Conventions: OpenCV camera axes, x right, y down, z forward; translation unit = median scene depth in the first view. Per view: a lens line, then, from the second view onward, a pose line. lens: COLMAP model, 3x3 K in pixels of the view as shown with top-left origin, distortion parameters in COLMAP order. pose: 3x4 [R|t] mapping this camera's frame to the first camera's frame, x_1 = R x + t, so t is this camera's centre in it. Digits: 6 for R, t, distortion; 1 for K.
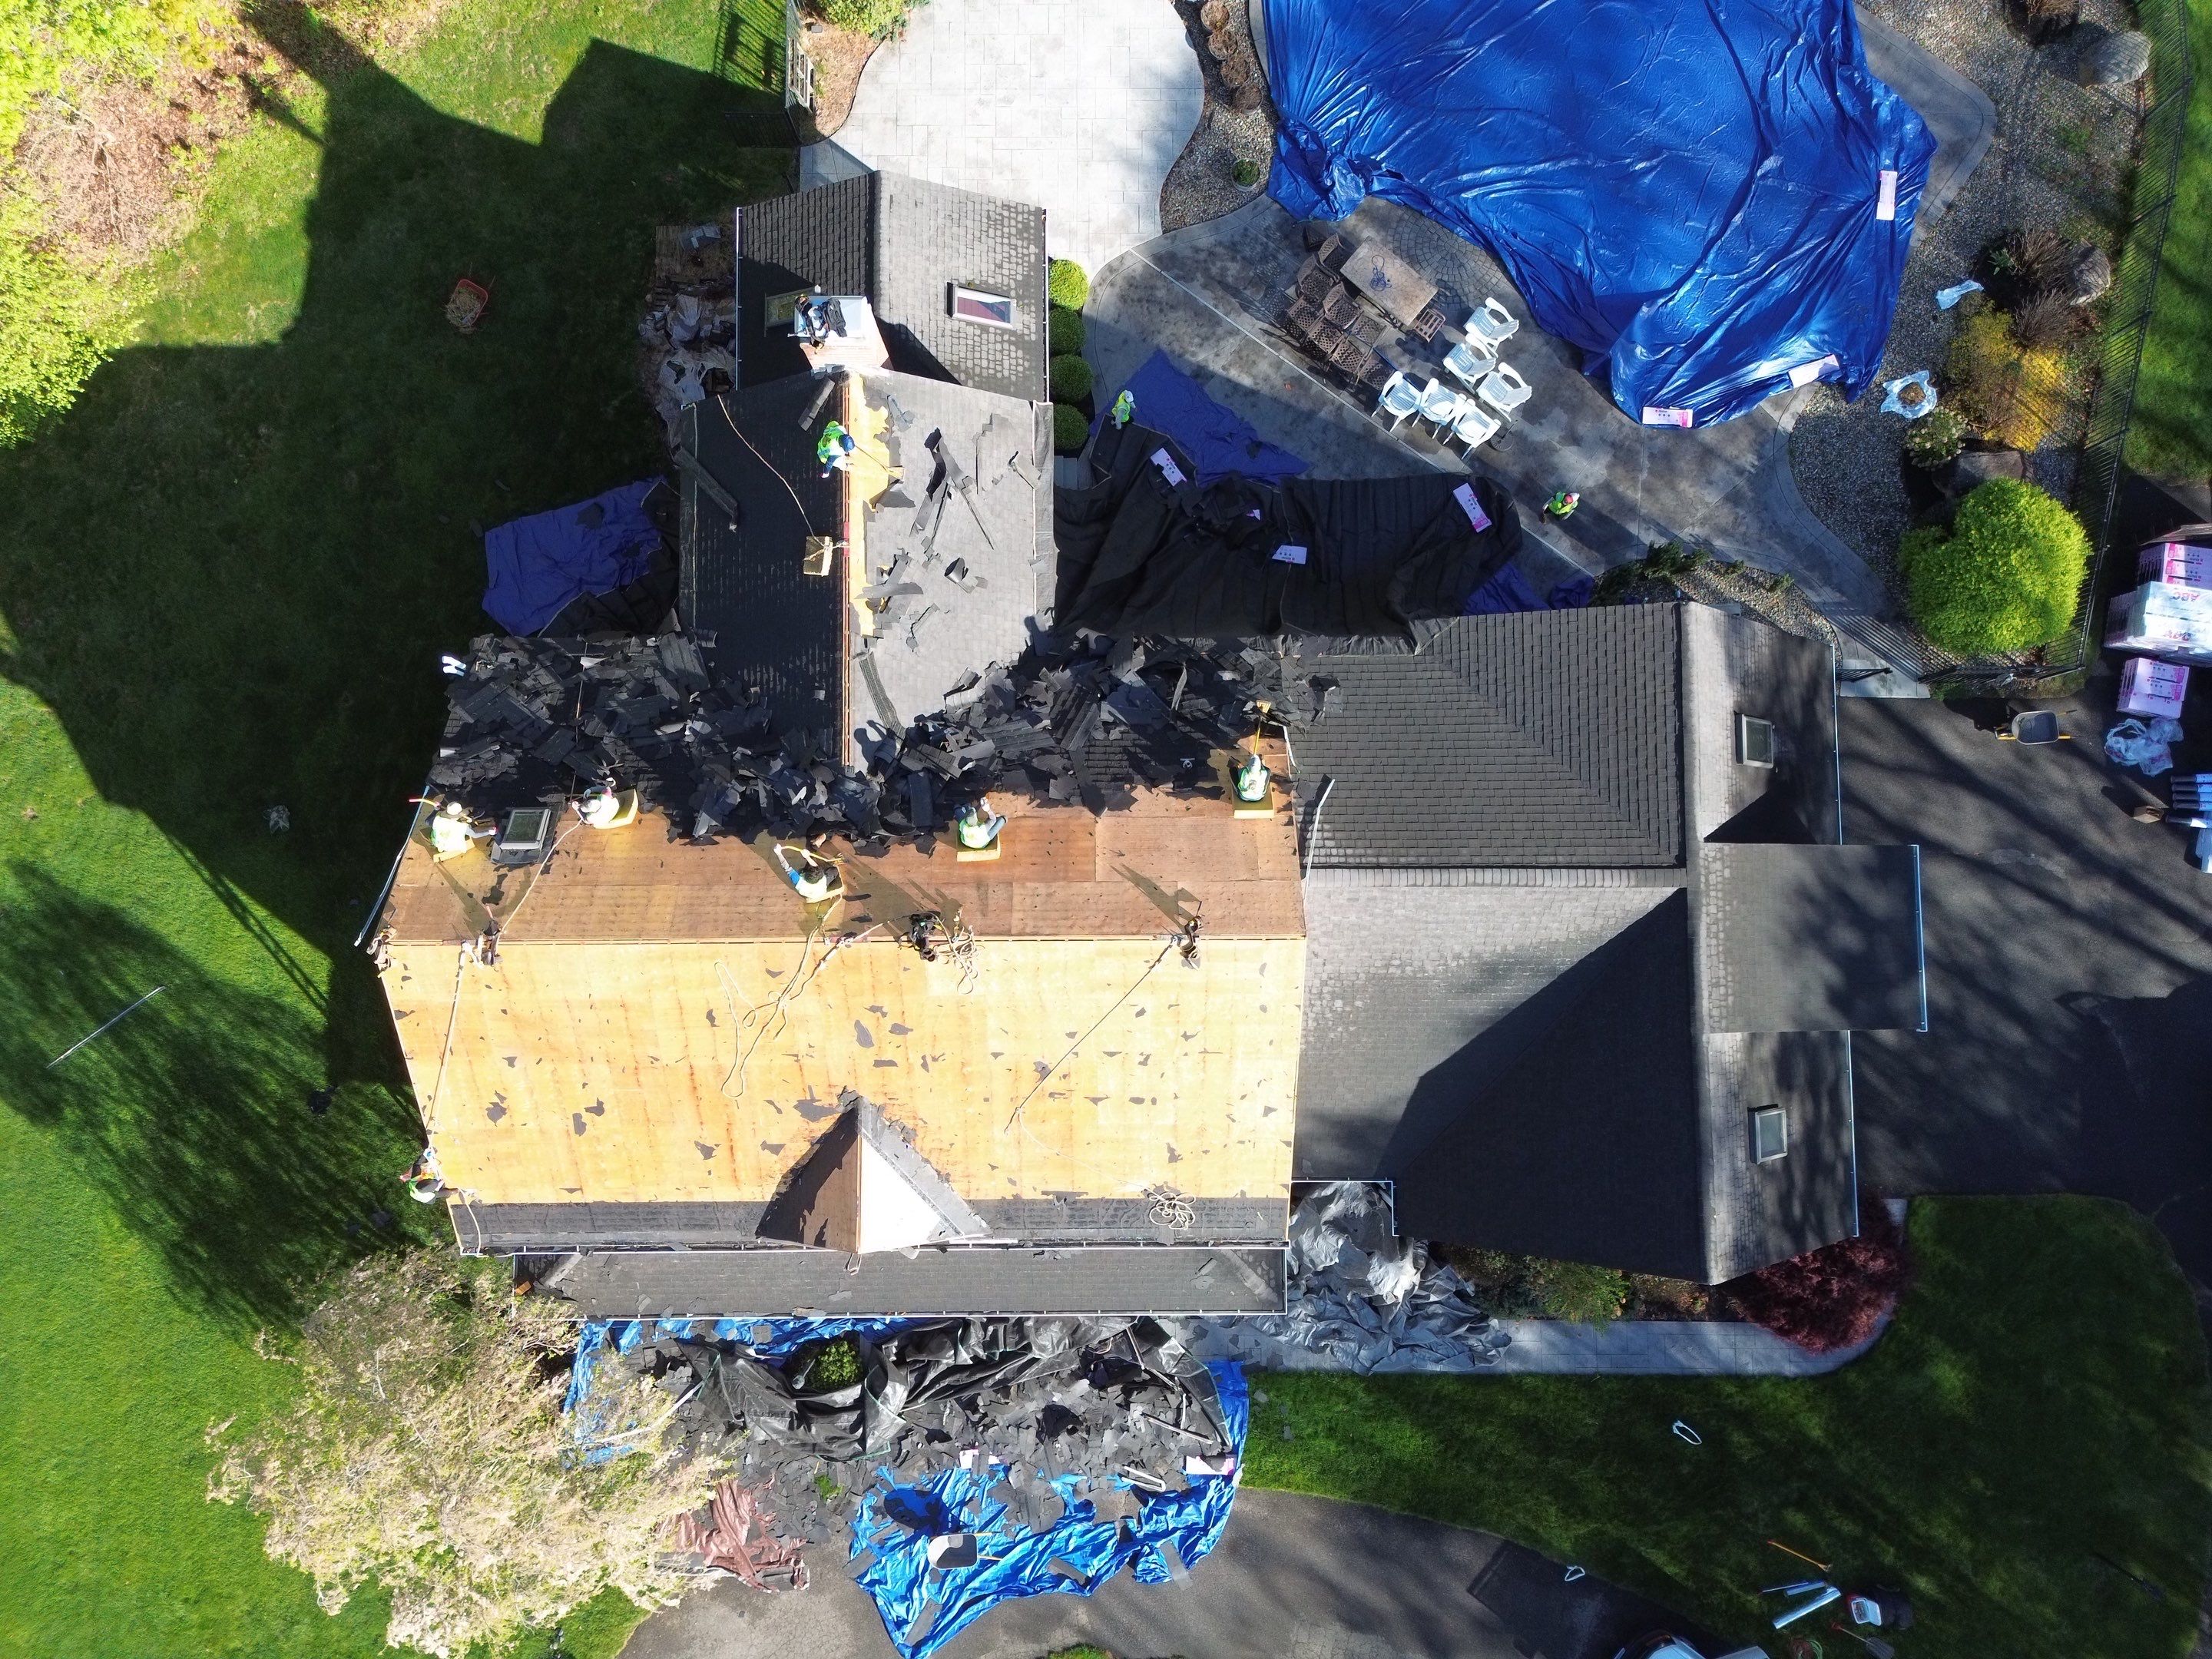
lens RADIAL K [[1546.3, 0, 1109.8], [0, 1546.3, 826.1], [0, 0, 1]] dist [0.069756, -0.066298]
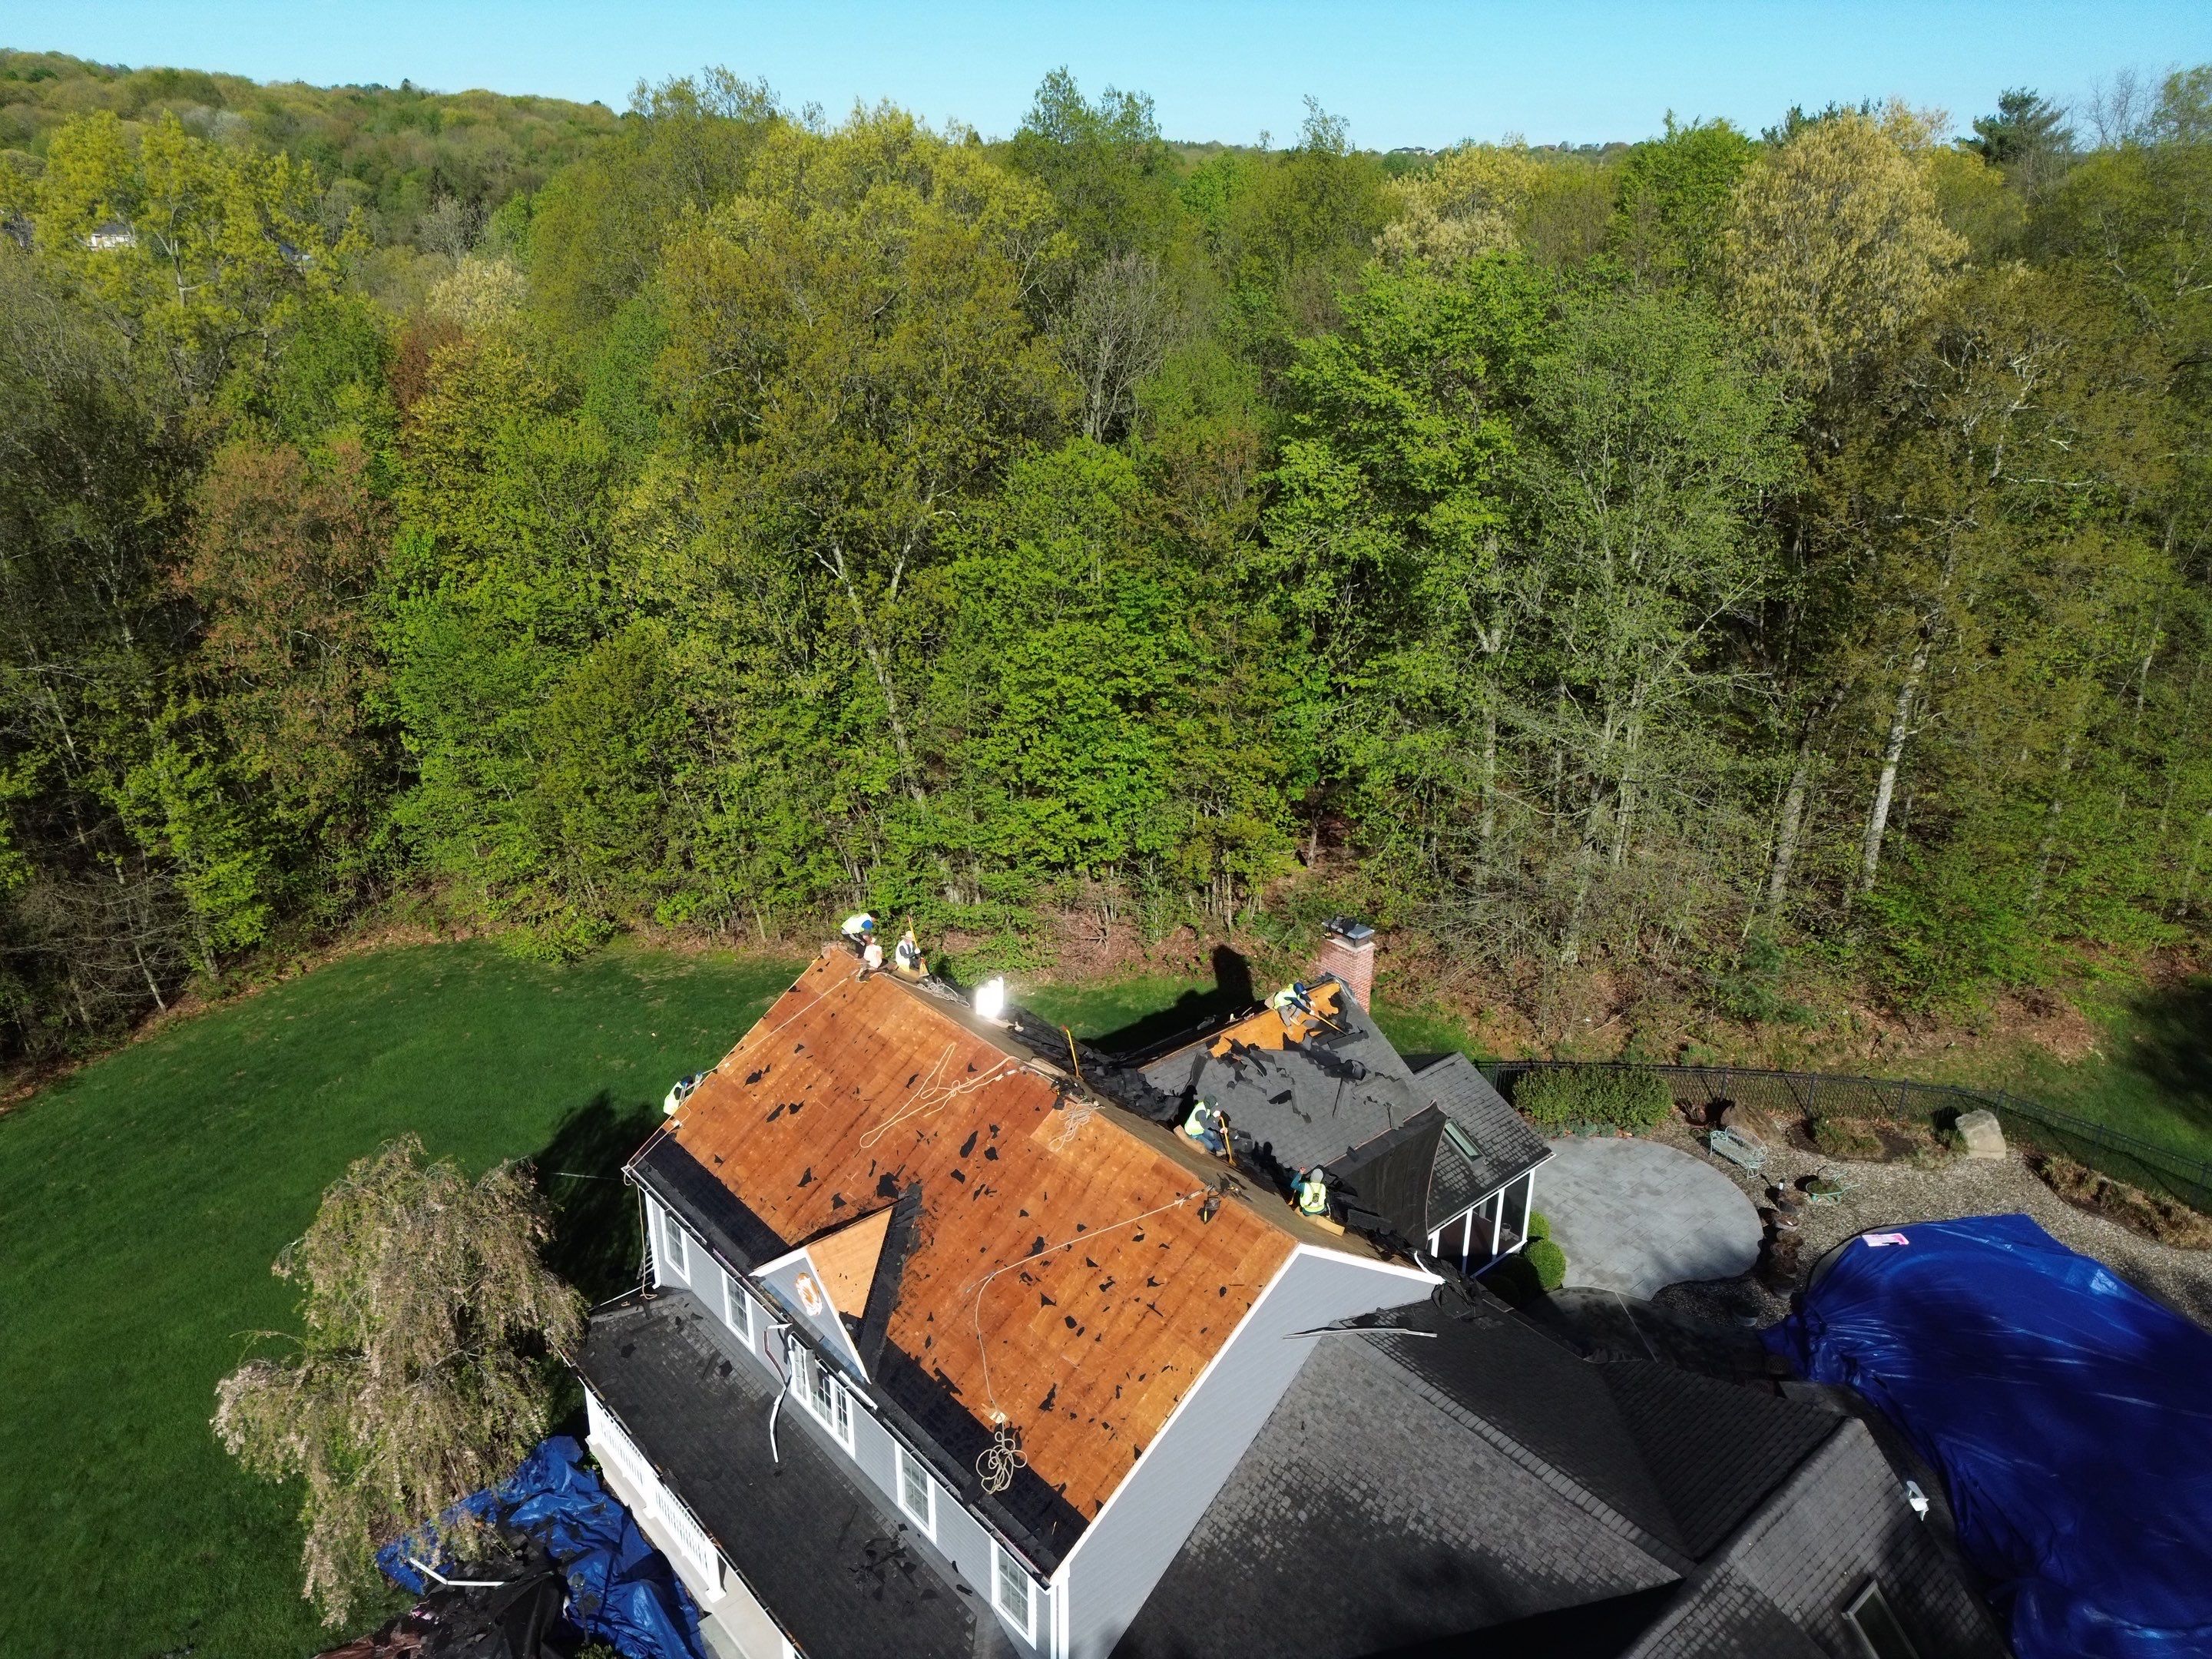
lens RADIAL K [[1546.3, 0, 1109.8], [0, 1546.3, 826.1], [0, 0, 1]] dist [0.069756, -0.066298]
pose [[0.656031, 0.284464, -0.699073, 0.658453], [-0.753447, 0.300907, -0.584614, 0.658853], [0.044054, 0.910239, 0.411733, 0.281315]]
